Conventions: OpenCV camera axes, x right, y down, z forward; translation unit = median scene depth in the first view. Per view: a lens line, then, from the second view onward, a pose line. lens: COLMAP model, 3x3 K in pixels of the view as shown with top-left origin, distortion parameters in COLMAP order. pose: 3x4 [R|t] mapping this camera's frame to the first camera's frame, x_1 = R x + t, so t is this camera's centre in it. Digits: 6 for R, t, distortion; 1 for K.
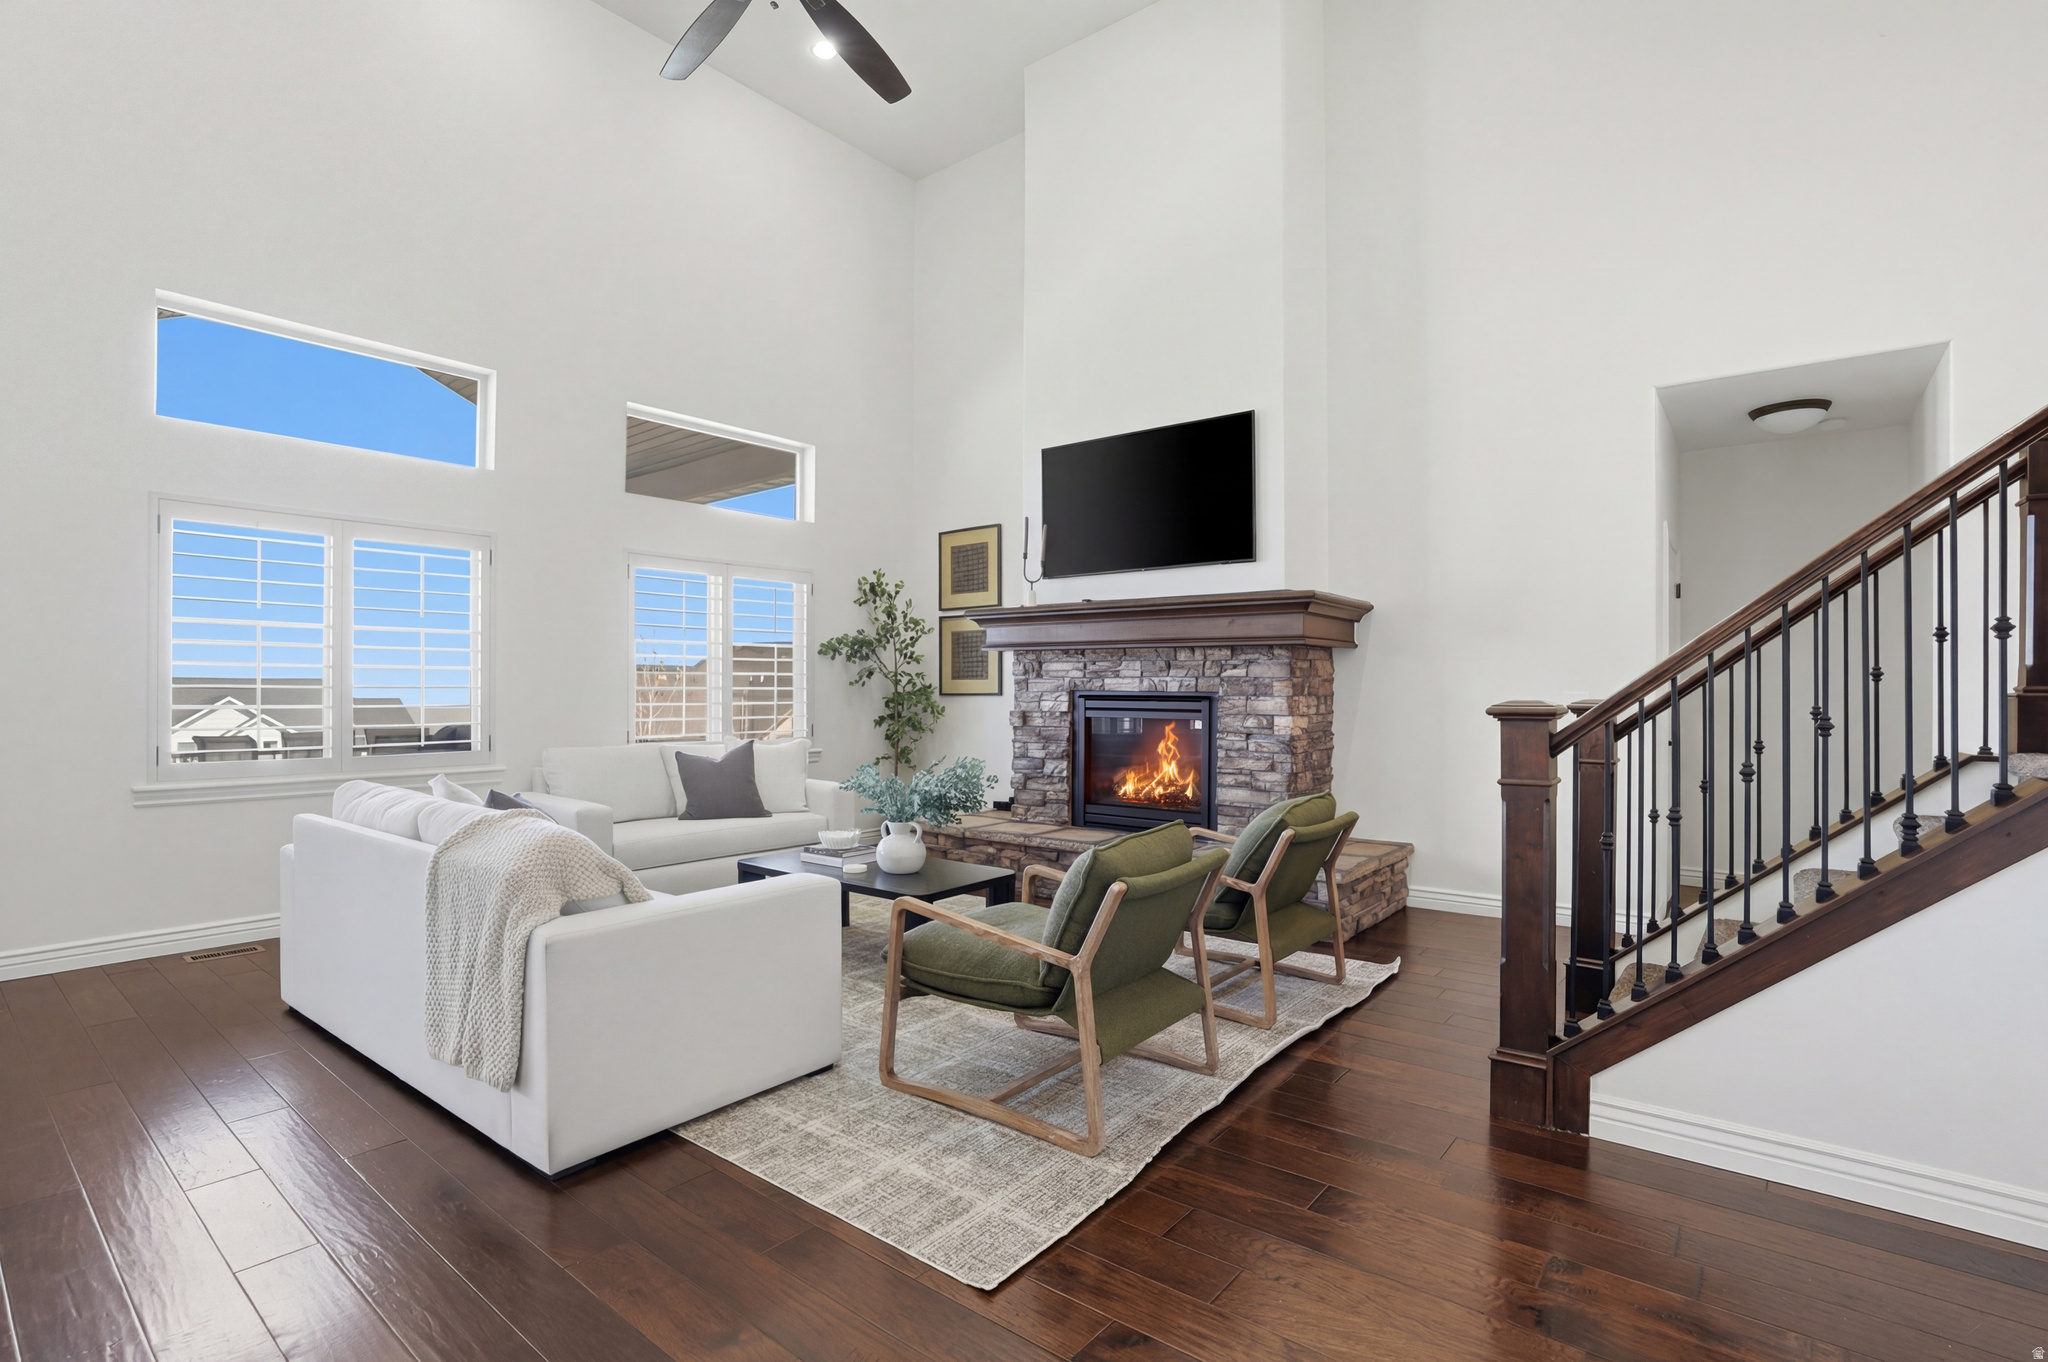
lens RADIAL K [[942.9, 0, 1032.5], [0, 942.9, 689.4], [0, 0, 1]] dist [-0.054788, 0.020394]
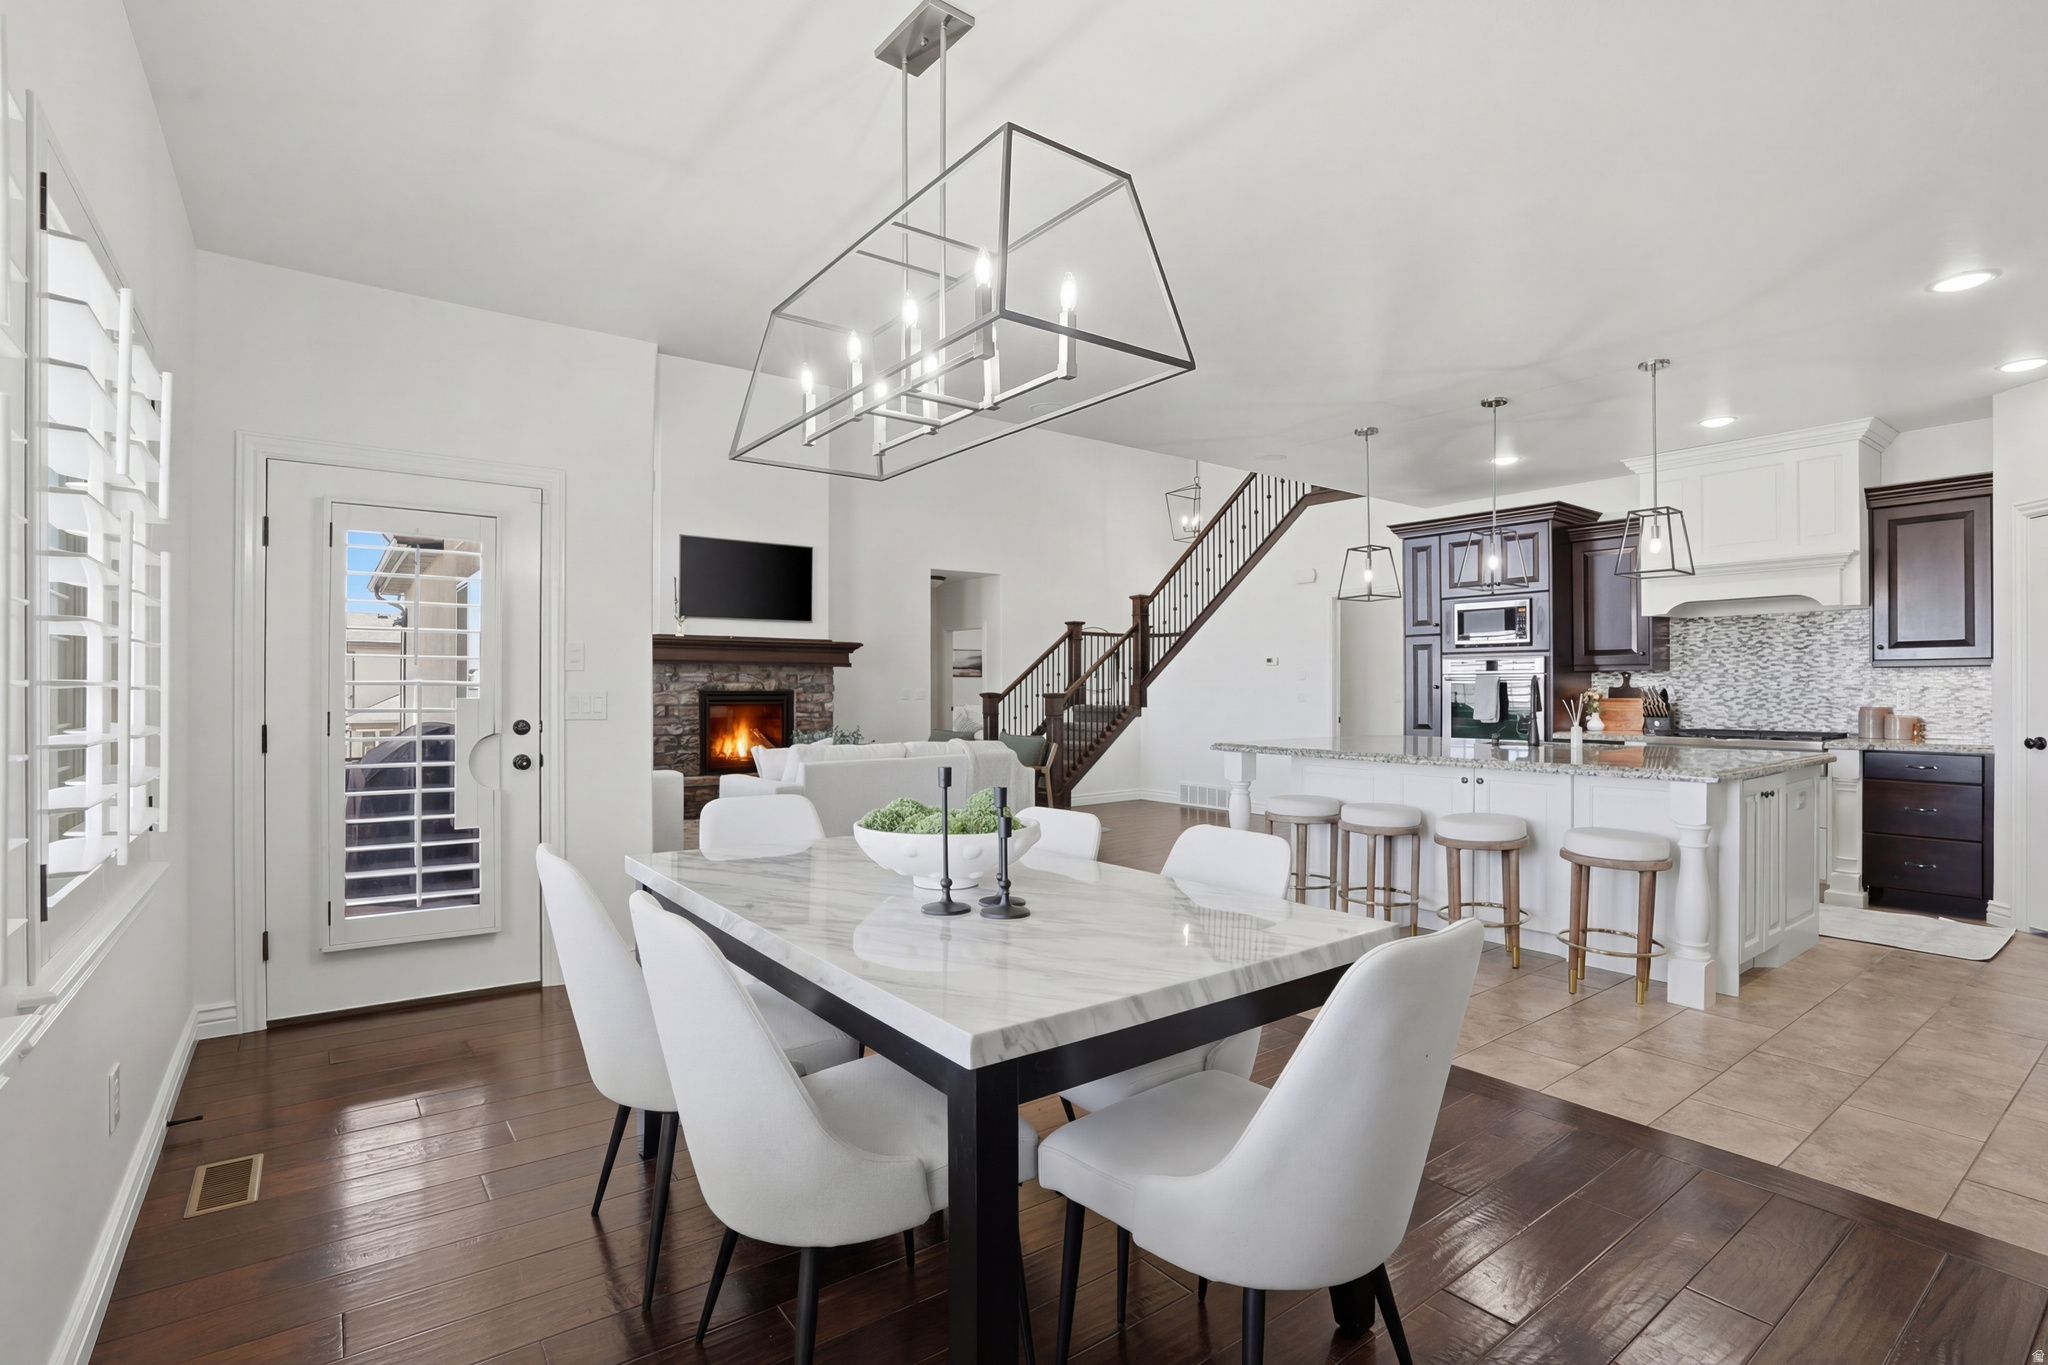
lens RADIAL K [[942.9, 0, 1032.5], [0, 942.9, 690.9], [0, 0, 1]] dist [-0.054788, 0.020394]
pose [[0.251156, -0.002188, 0.967944, -1.482402], [0.000119, 0.999998, 0.002230, -0.000225], [-0.967947, -0.000445, 0.251155, 0.071935]]
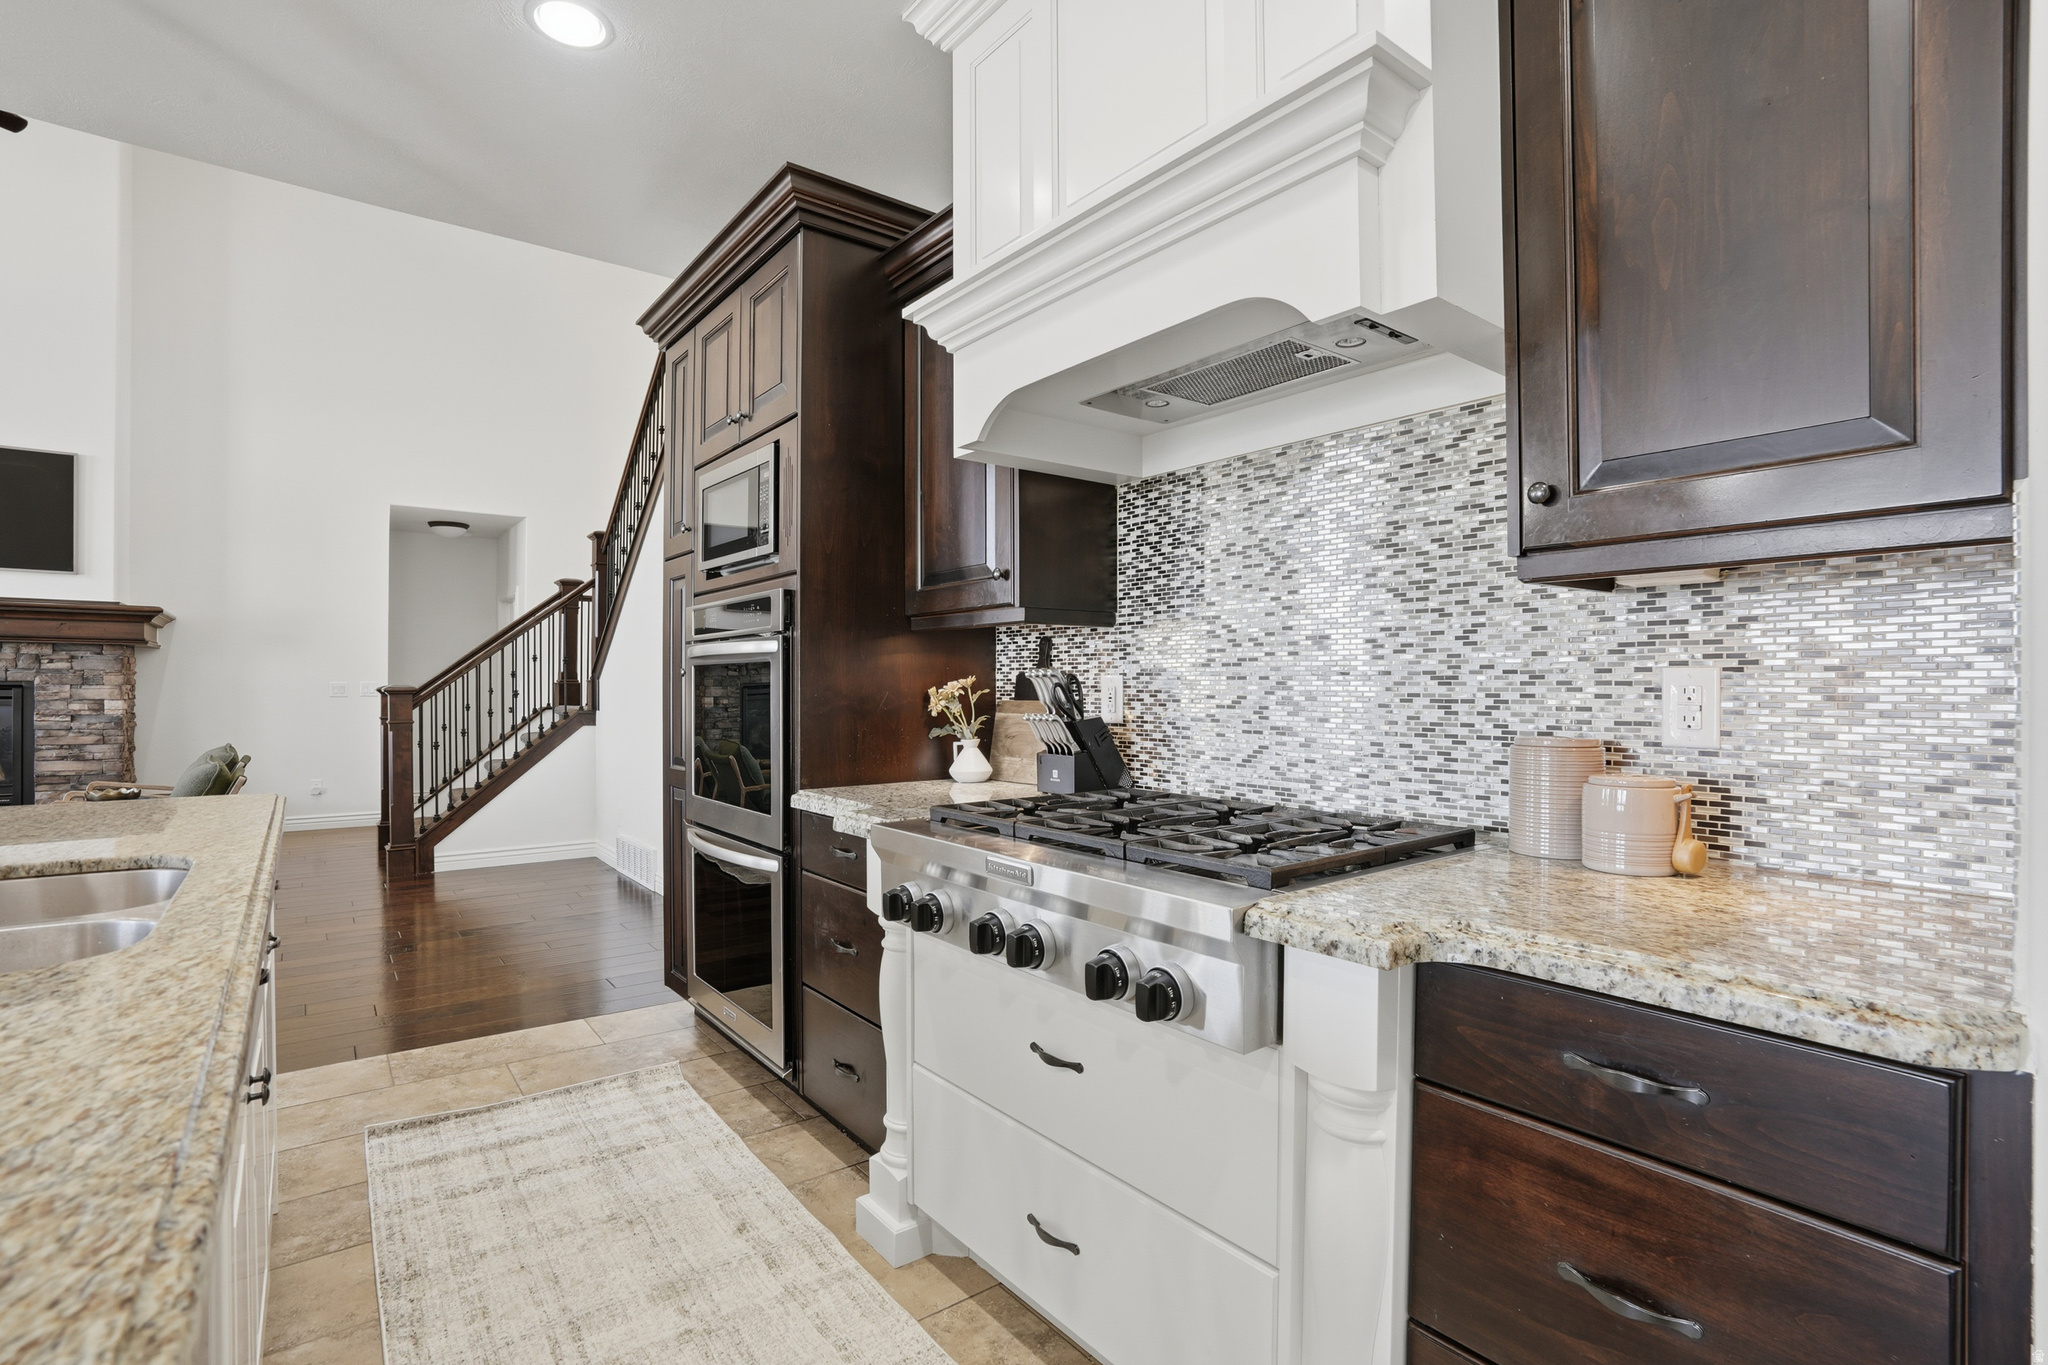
lens RADIAL K [[958.4, 0, 1018.1], [0, 958.4, 684.8], [0, 0, 1]] dist [-0.057726, 0.017091]
pose [[0.232718, 0.004993, 0.972531, -0.624386], [-0.004771, 0.999981, -0.003992, 0.005857], [-0.972533, -0.003711, 0.232737, -0.456184]]
